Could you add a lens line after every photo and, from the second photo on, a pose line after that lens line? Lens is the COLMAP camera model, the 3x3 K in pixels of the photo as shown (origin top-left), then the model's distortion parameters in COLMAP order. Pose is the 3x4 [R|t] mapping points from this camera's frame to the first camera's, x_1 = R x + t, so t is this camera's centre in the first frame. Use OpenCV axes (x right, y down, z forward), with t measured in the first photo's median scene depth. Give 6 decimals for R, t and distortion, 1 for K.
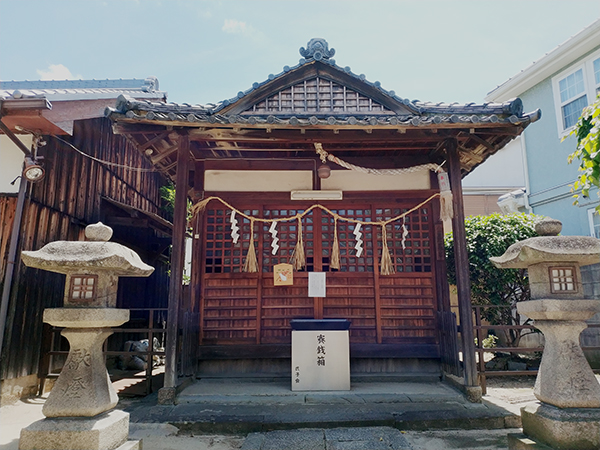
lens RADIAL K [[461.3, 0, 300.0], [0, 461.3, 225.0], [0, 0, 1]] dist [0.049331, -0.008037]
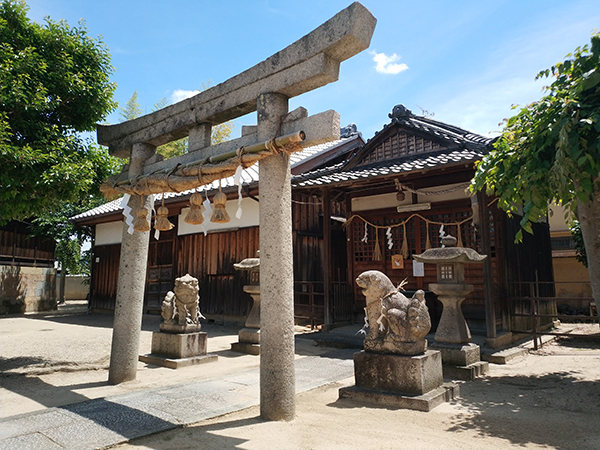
lens RADIAL K [[461.3, 0, 300.0], [0, 461.3, 225.0], [0, 0, 1]] dist [0.049331, -0.008037]
pose [[0.761668, -0.073823, -0.643749, 0.721020], [0.123395, 0.991833, 0.032257, -0.104287], [0.636110, -0.104004, 0.764557, -0.376195]]
